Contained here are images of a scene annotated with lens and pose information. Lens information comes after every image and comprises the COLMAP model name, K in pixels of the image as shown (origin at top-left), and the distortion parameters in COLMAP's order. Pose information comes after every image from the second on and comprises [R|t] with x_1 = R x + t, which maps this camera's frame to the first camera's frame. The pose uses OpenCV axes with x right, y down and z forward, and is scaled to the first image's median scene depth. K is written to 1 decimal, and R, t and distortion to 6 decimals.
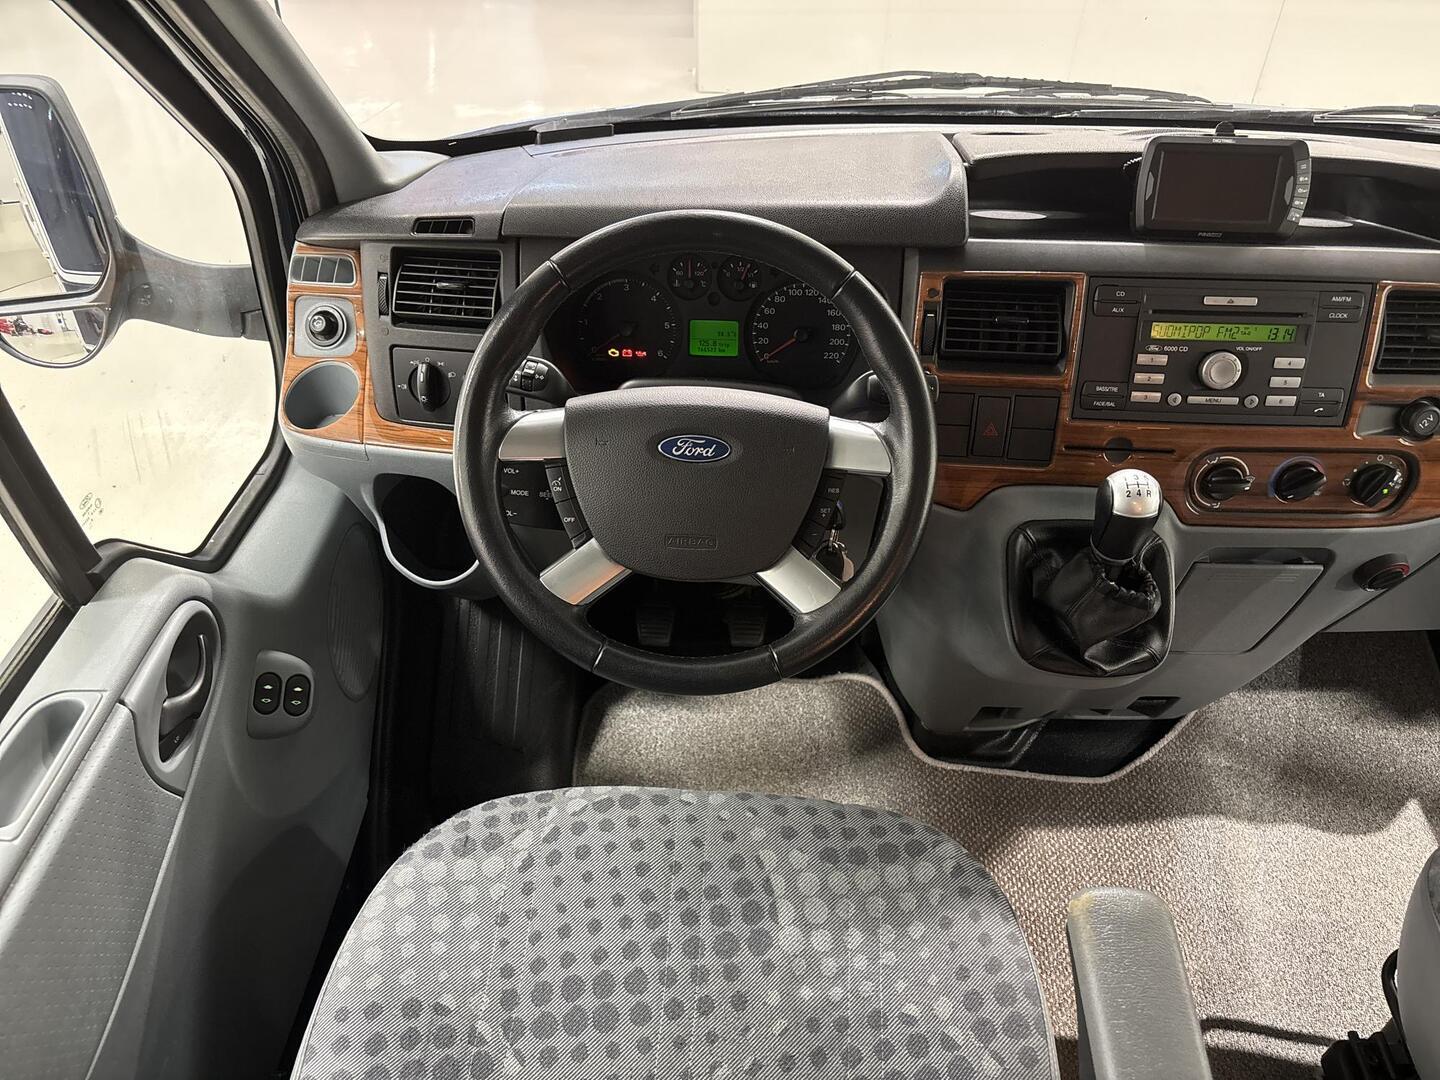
lens RADIAL K [[1093.3, 0, 713.4], [0, 1093.3, 544.3], [0, 0, 1]] dist [0.043756, -0.048024]
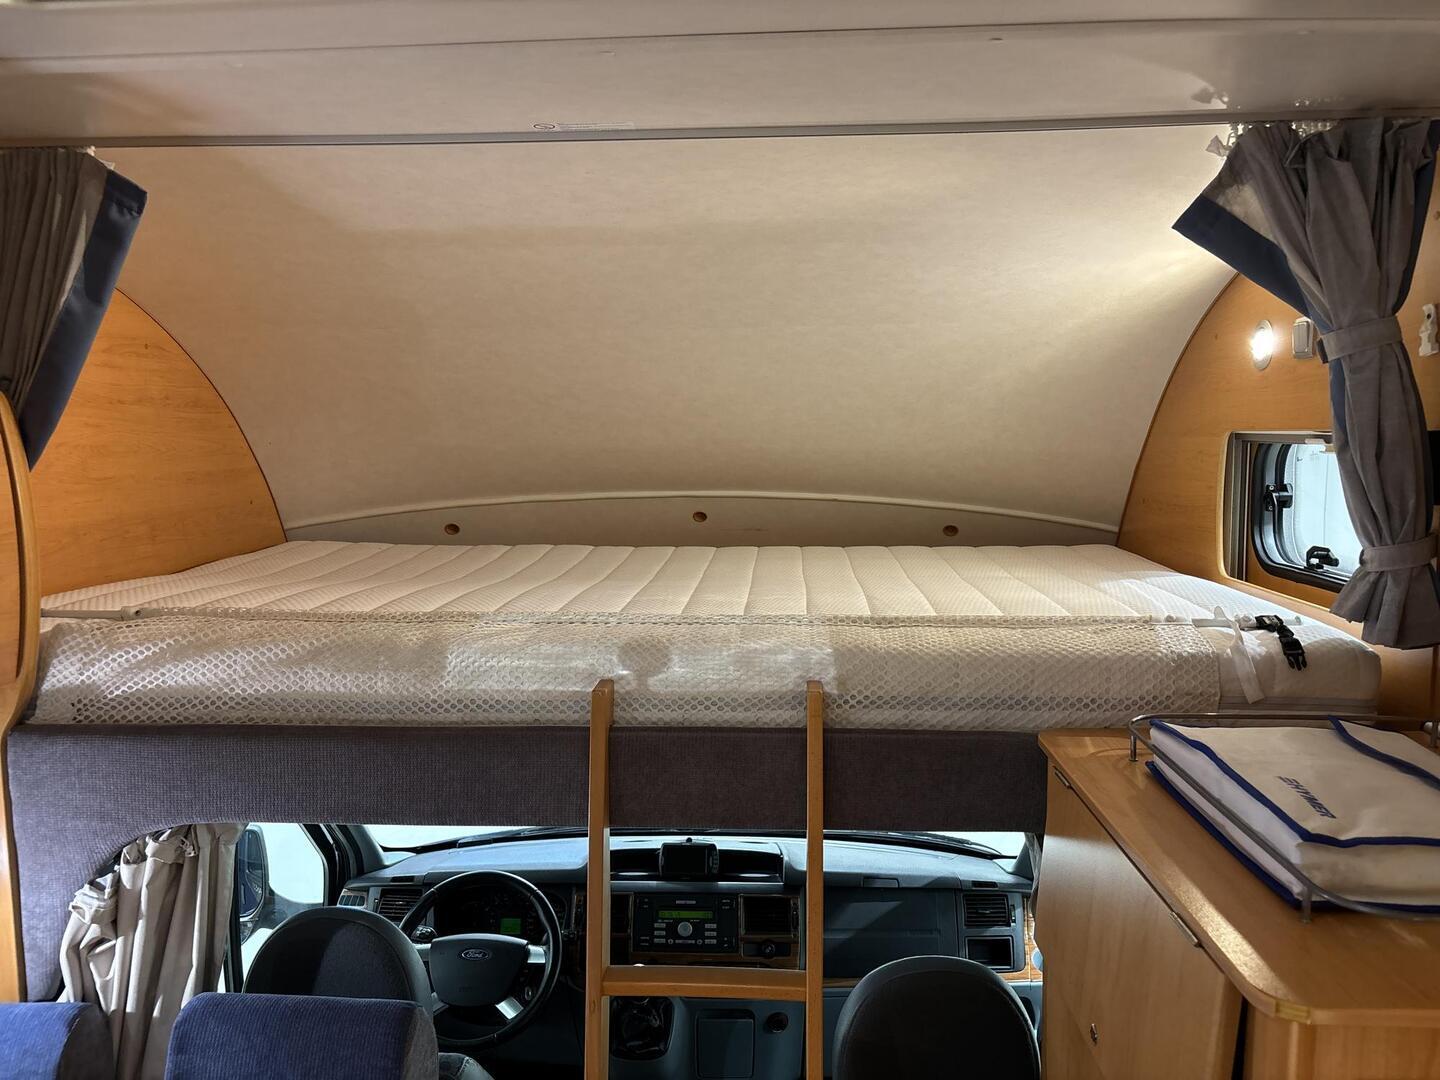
lens RADIAL K [[1093.3, 0, 719.7], [0, 1093.3, 545.1], [0, 0, 1]] dist [0.043756, -0.048024]
pose [[0.999780, -0.014123, -0.015487, 0.594387], [0.002604, 0.816864, -0.576825, 0.606446], [0.020797, 0.576658, 0.816721, -1.673009]]
